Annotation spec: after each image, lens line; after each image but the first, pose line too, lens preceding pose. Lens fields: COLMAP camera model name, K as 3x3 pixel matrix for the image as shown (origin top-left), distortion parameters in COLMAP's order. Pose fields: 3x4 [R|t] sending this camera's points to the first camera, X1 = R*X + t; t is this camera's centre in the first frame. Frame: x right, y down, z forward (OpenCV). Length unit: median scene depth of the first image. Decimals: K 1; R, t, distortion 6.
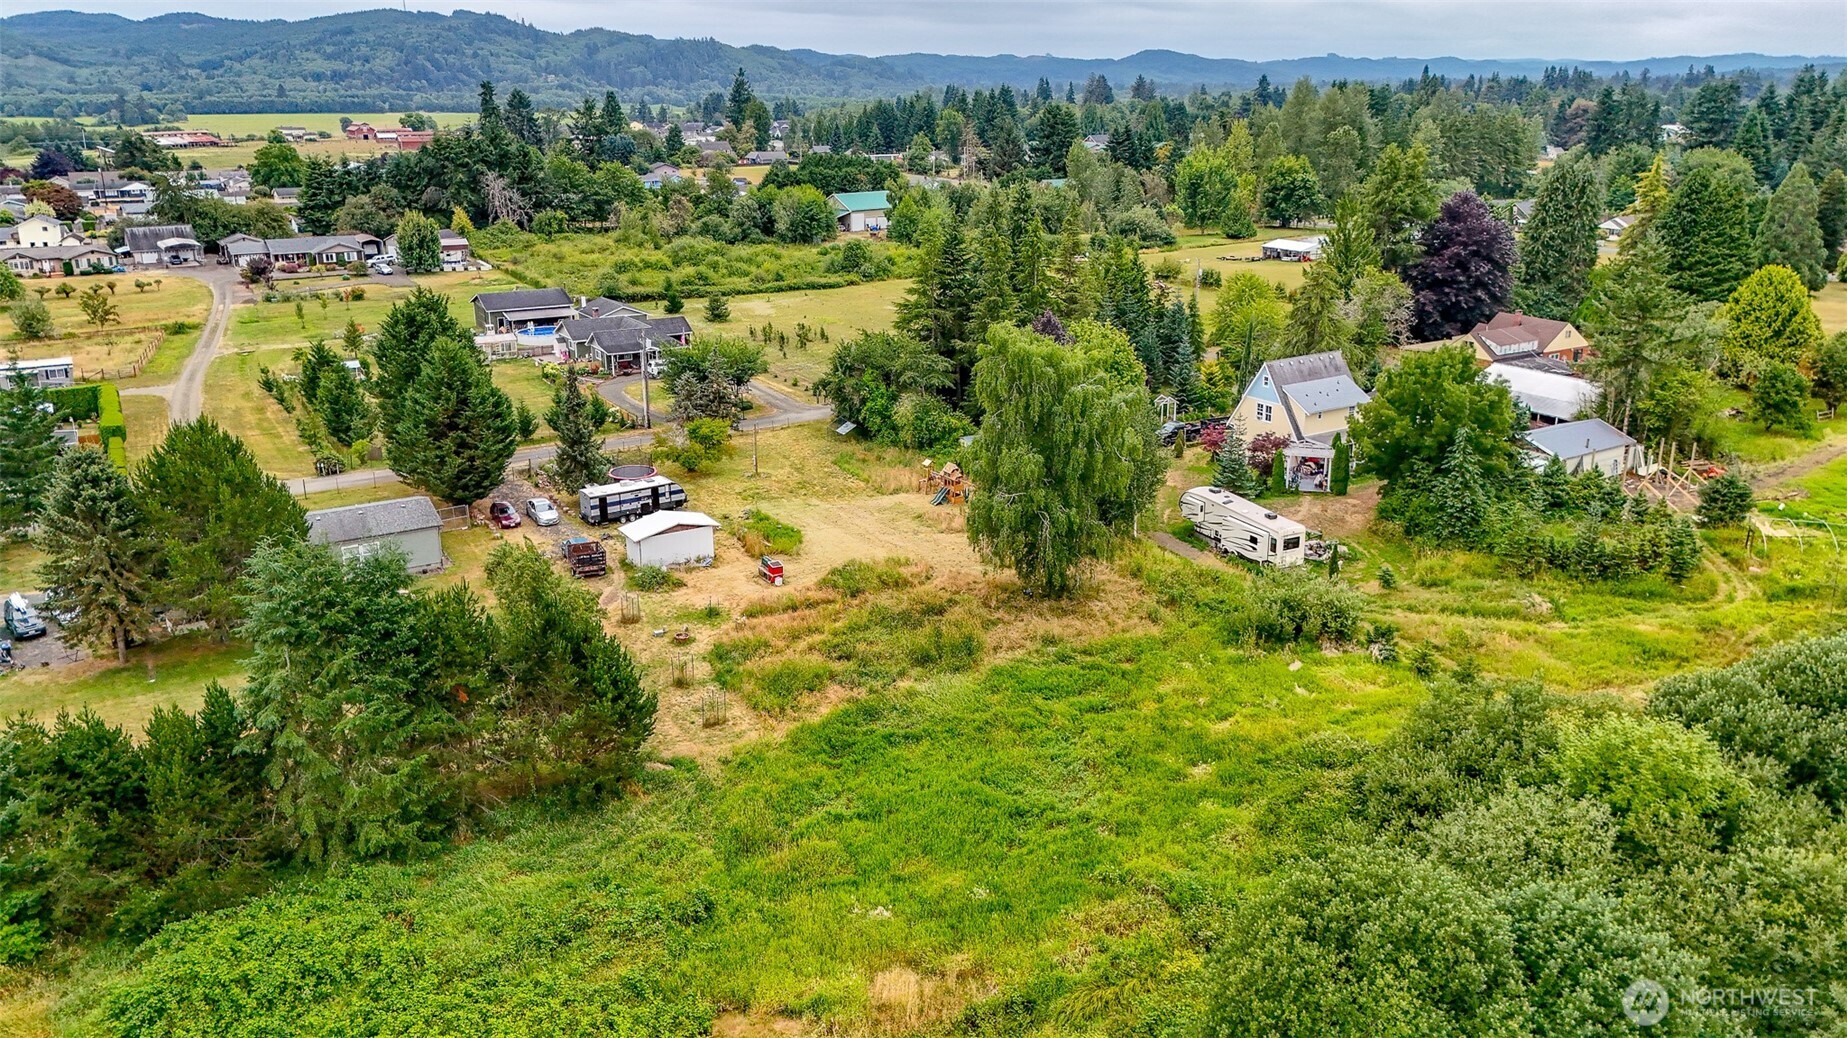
lens RADIAL K [[1353.7, 0, 920.1], [0, 1353.7, 490.7], [0, 0, 1]] dist [0.083782, -0.085513]
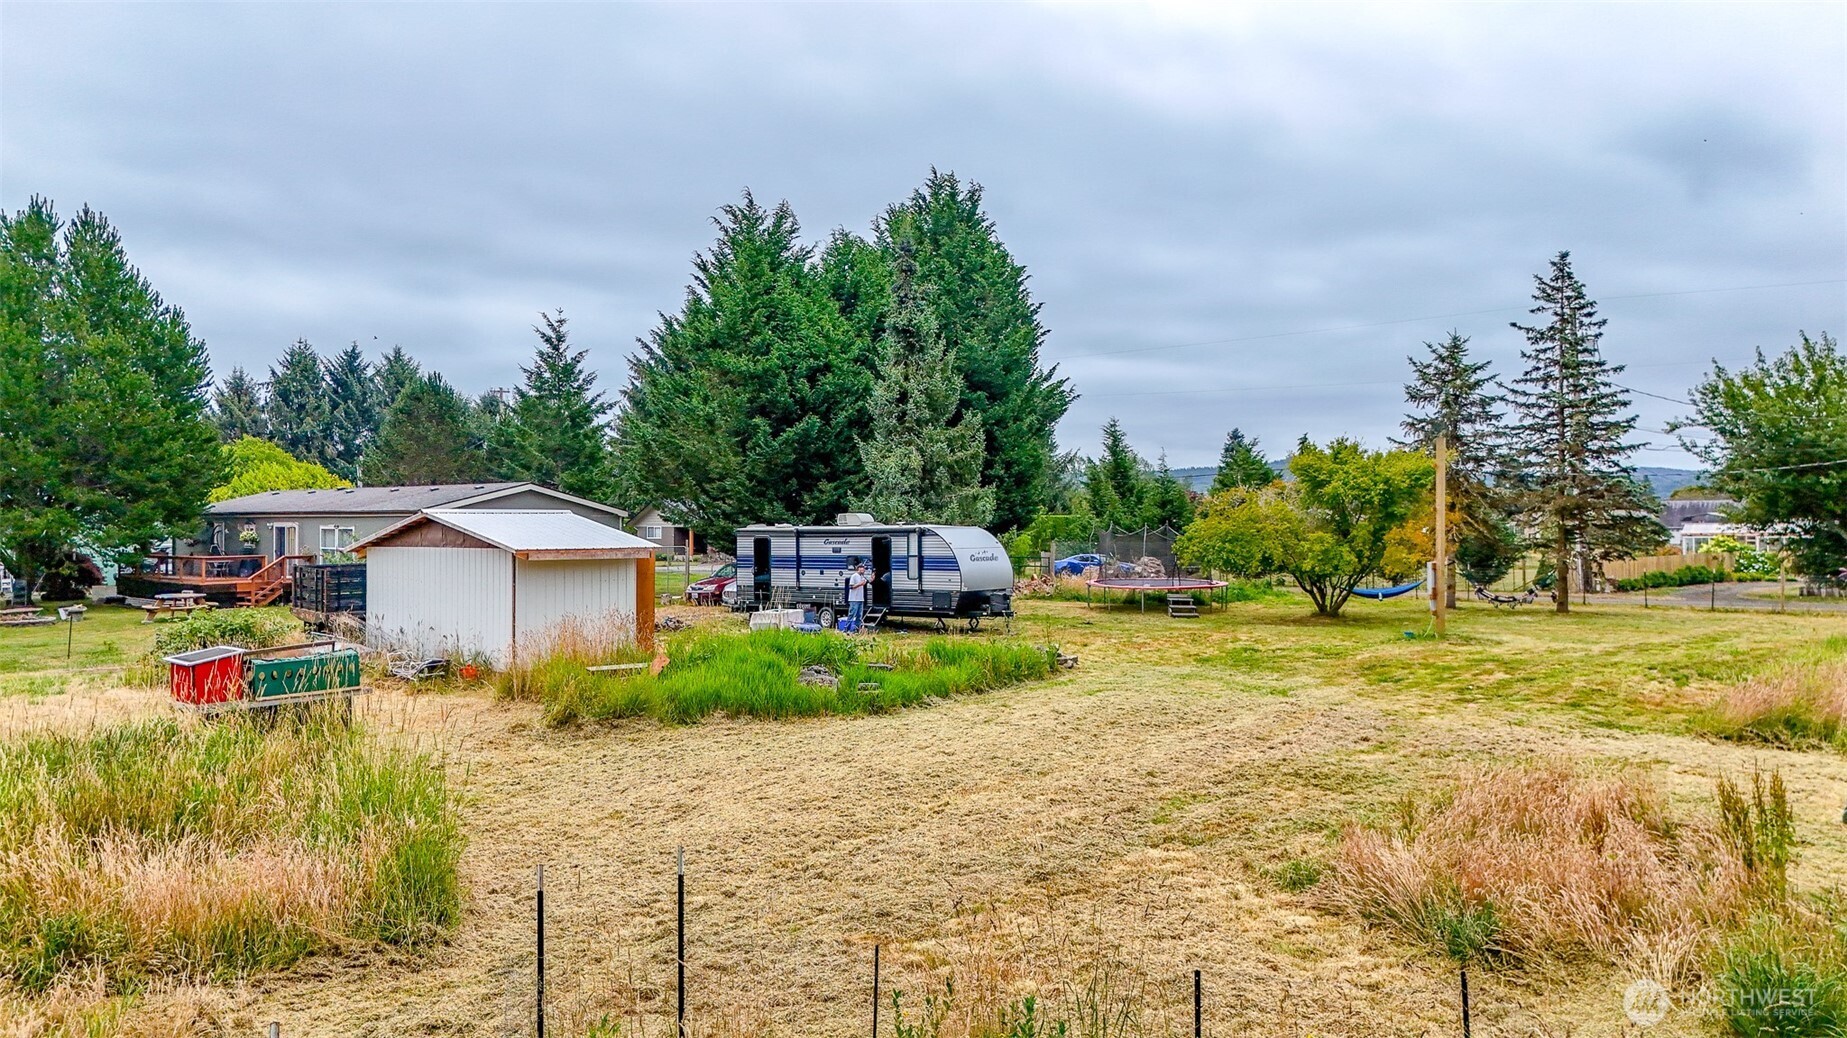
lens RADIAL K [[1353.7, 0, 923.1], [0, 1353.7, 522.2], [0, 0, 1]] dist [0.083782, -0.085513]
pose [[0.309563, 0.002196, -0.950876, 0.118300], [-0.272387, 0.958295, -0.086464, 0.020483], [0.911030, 0.285772, 0.297251, 0.928907]]
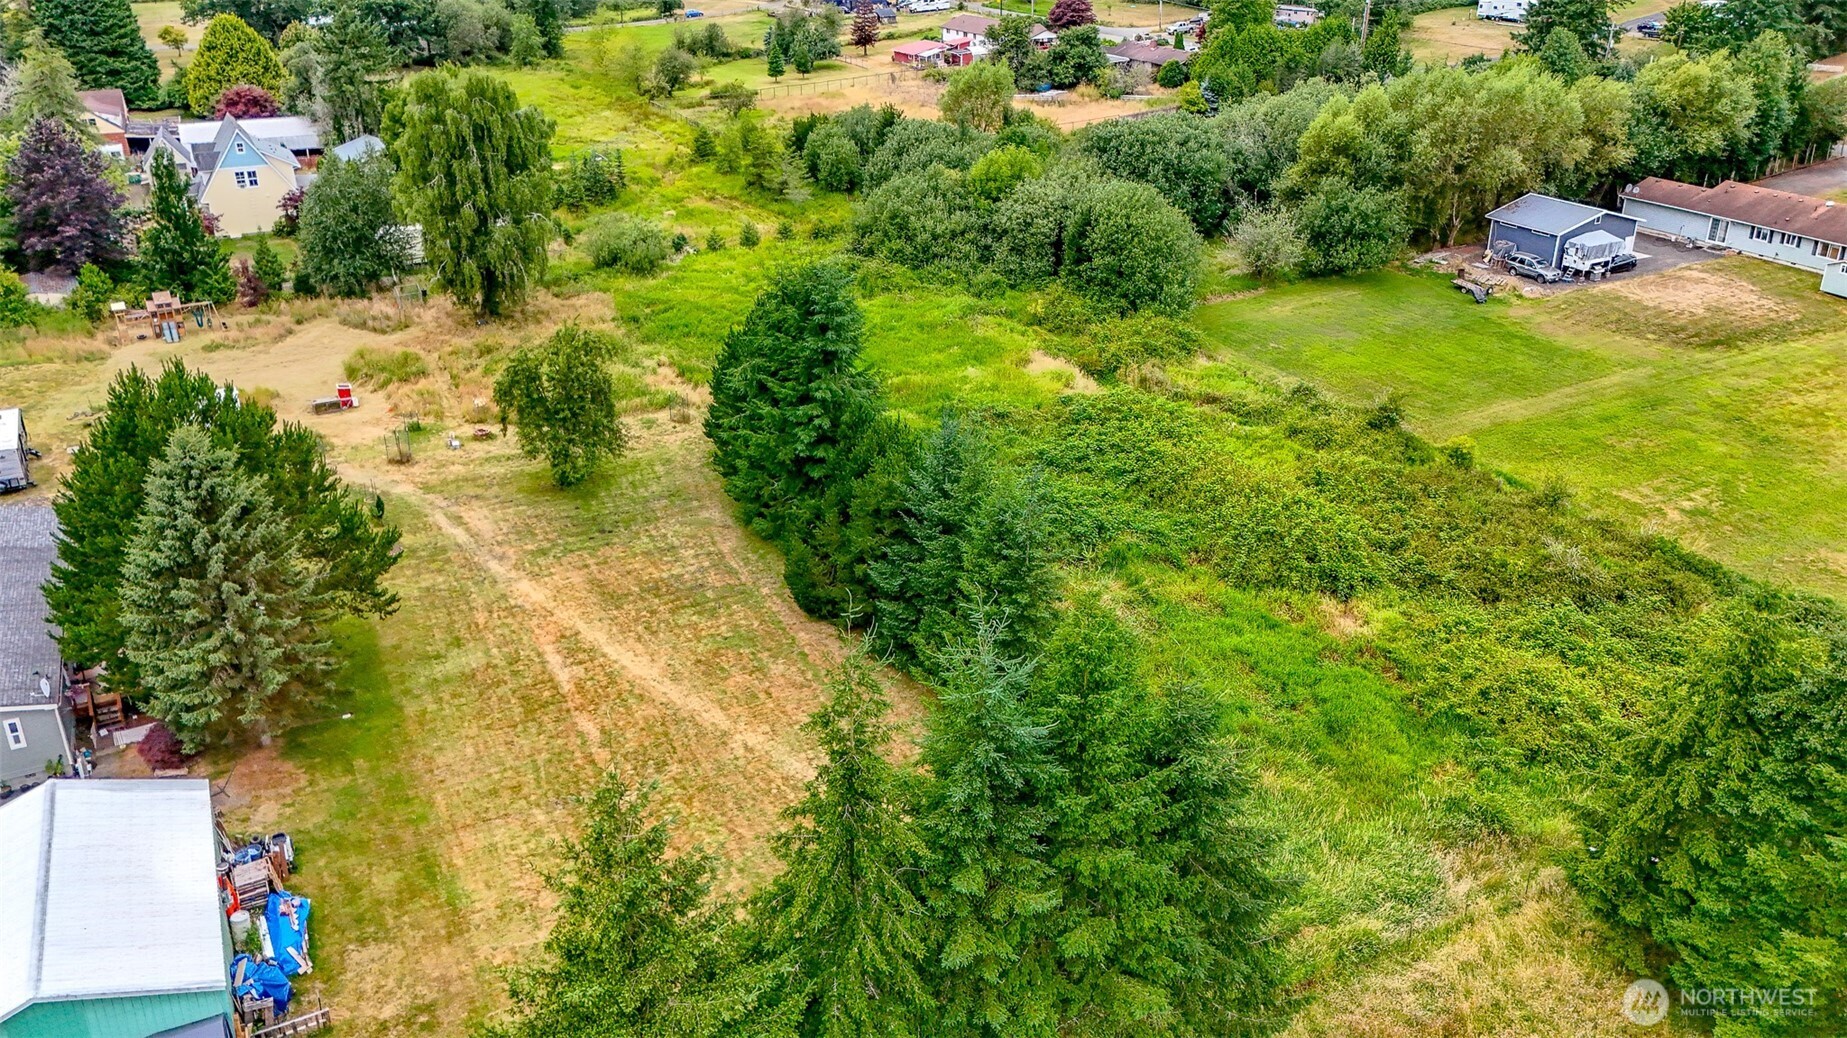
lens RADIAL K [[1353.7, 0, 921.3], [0, 1353.7, 512.4], [0, 0, 1]] dist [0.083782, -0.085513]
pose [[0.064172, -0.425526, 0.902668, -0.860939], [0.291346, 0.873114, 0.390882, -0.108345], [-0.954463, 0.237905, 0.180005, 0.435813]]
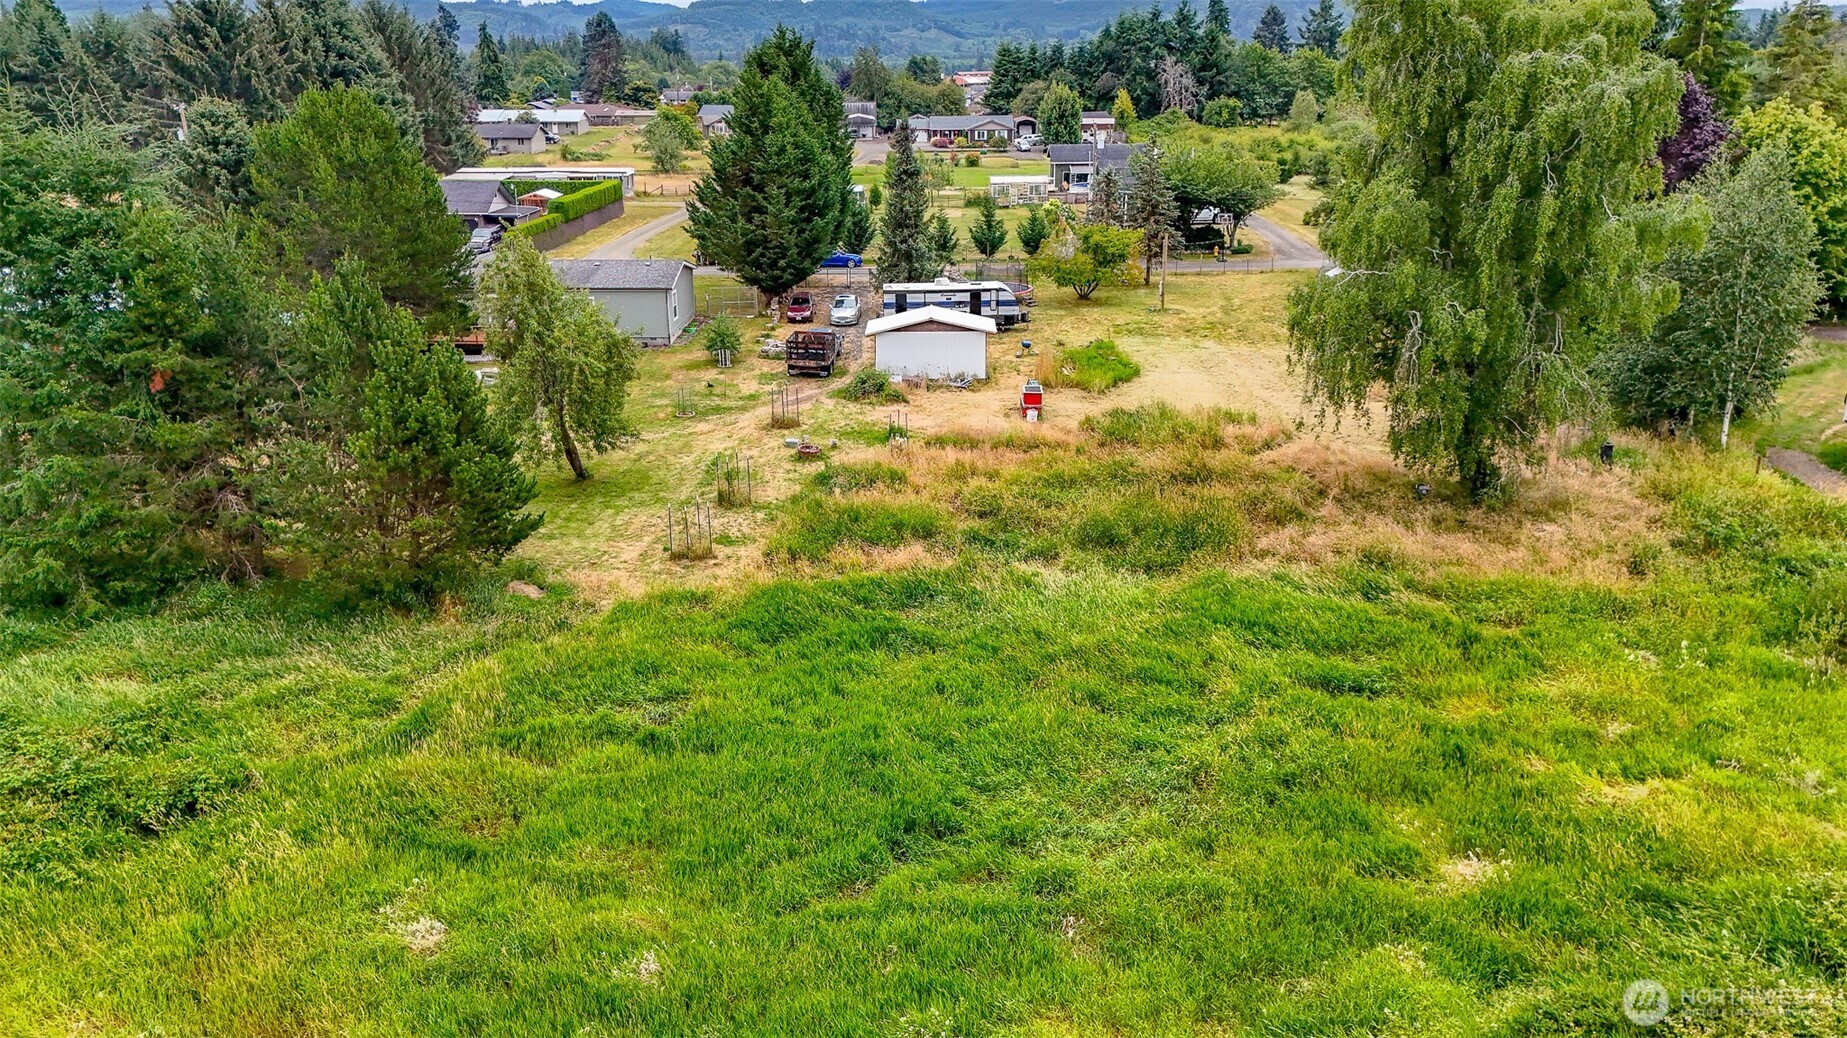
lens RADIAL K [[1353.7, 0, 926.7], [0, 1353.7, 488.9], [0, 0, 1]] dist [0.083782, -0.085513]
pose [[0.845315, 0.158855, -0.510105, 0.169362], [-0.149480, 0.986964, 0.059647, 0.063410], [0.512931, 0.025830, 0.858041, 0.378528]]
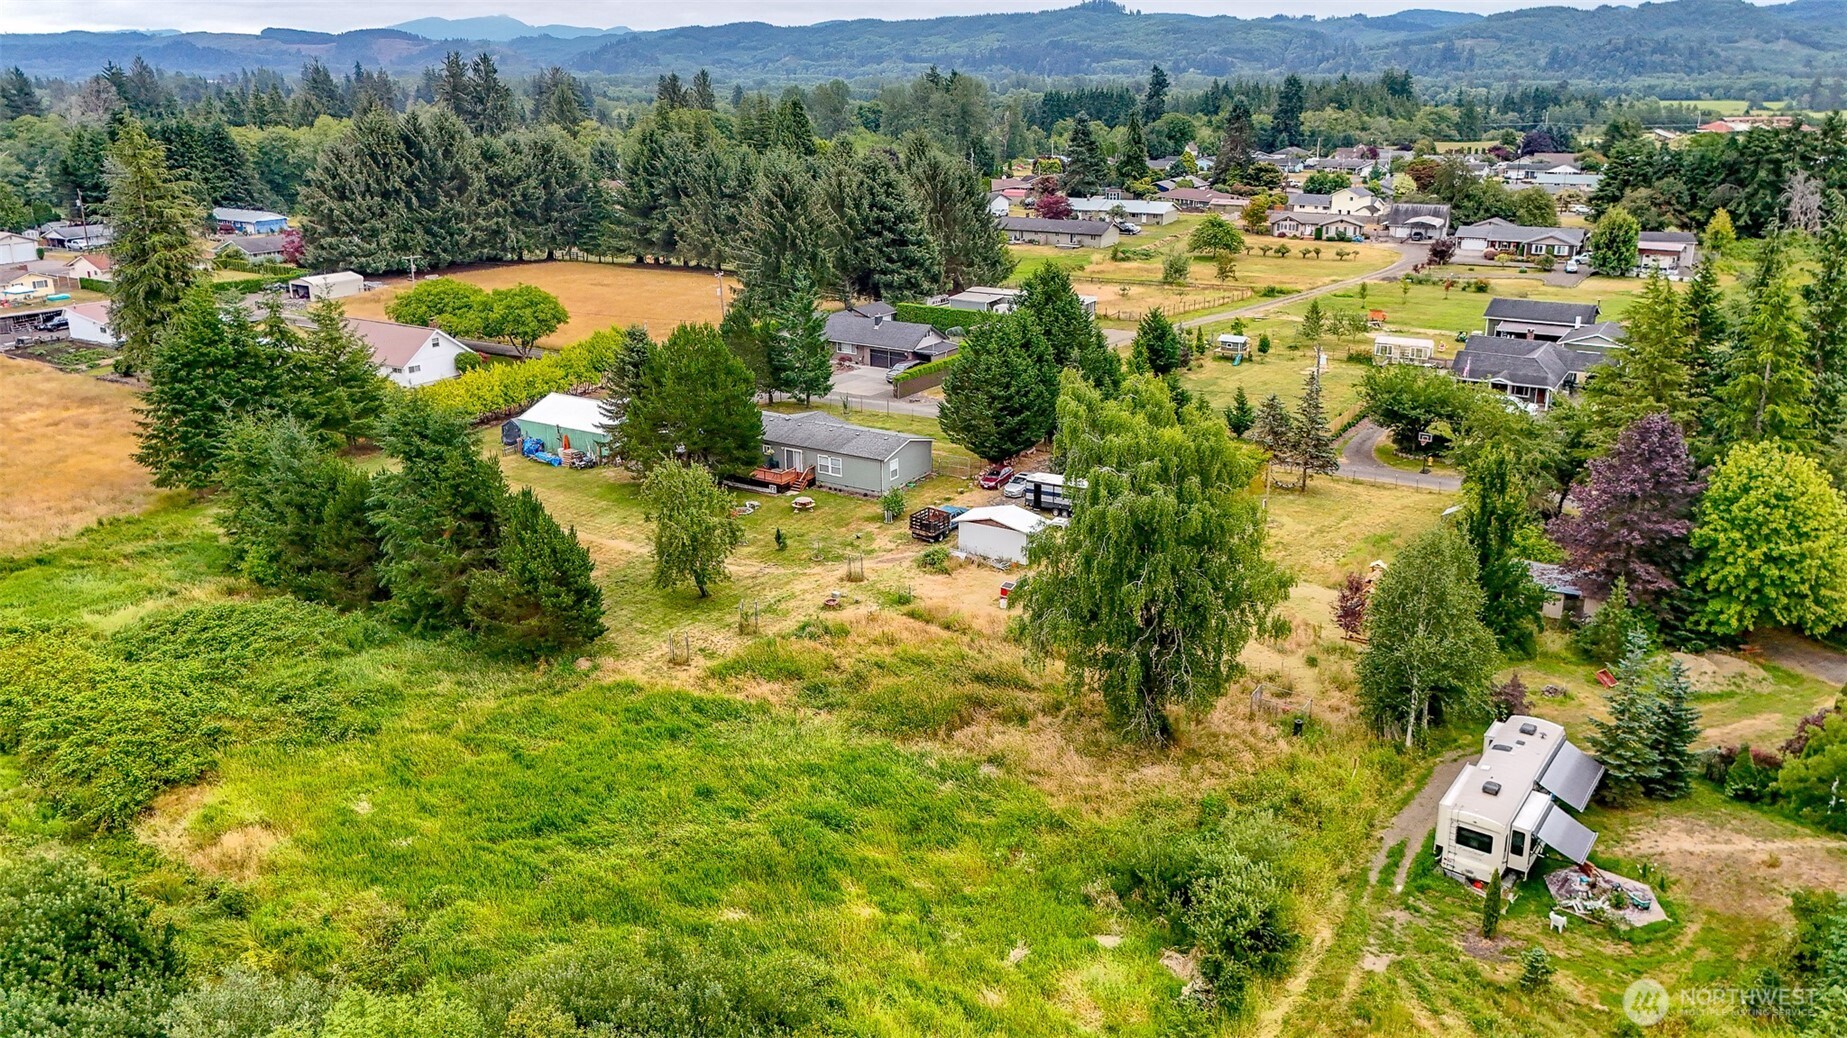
lens RADIAL K [[1353.7, 0, 928.0], [0, 1353.7, 488.8], [0, 0, 1]] dist [0.083782, -0.085513]
pose [[0.451018, 0.264599, -0.852391, 0.583383], [-0.256099, 0.953250, 0.160399, -0.131176], [0.854983, 0.145954, 0.497697, 0.431194]]
